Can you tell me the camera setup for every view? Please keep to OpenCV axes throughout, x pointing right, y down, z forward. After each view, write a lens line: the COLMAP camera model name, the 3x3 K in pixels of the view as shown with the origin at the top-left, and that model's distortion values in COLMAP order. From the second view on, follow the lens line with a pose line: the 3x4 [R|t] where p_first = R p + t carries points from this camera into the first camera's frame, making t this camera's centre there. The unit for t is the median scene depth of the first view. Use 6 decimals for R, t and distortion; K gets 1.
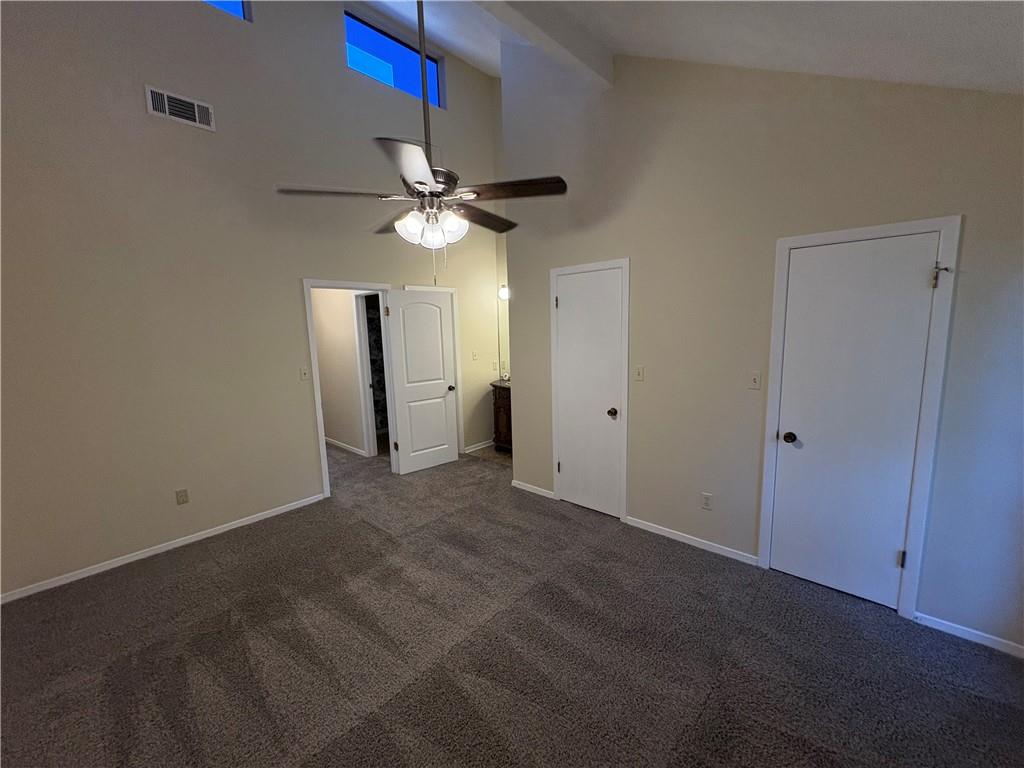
lens RADIAL K [[407.1, 0, 510.7], [0, 407.1, 382.3], [0, 0, 1]] dist [-0.002381, 0.000082]
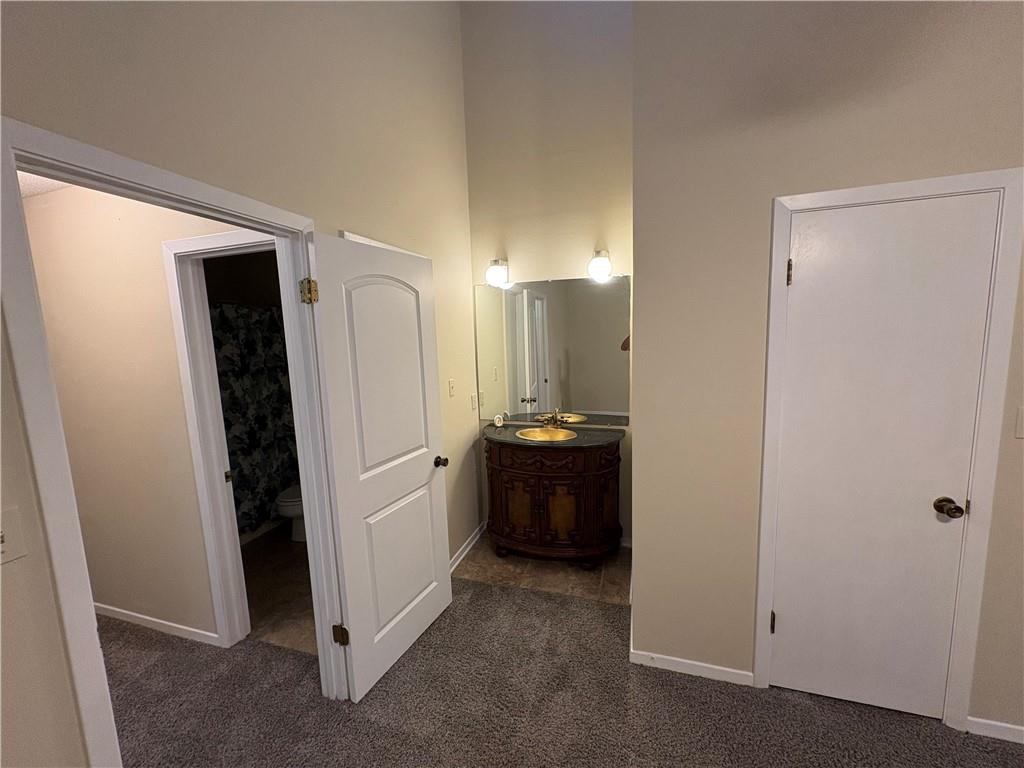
lens RADIAL K [[407.1, 0, 514.2], [0, 407.1, 382.2], [0, 0, 1]] dist [-0.002381, 0.000082]
pose [[0.909609, -0.055399, 0.411756, -0.275114], [0.068448, 0.997510, -0.017000, -0.068550], [-0.409789, 0.043647, 0.911135, 0.558456]]
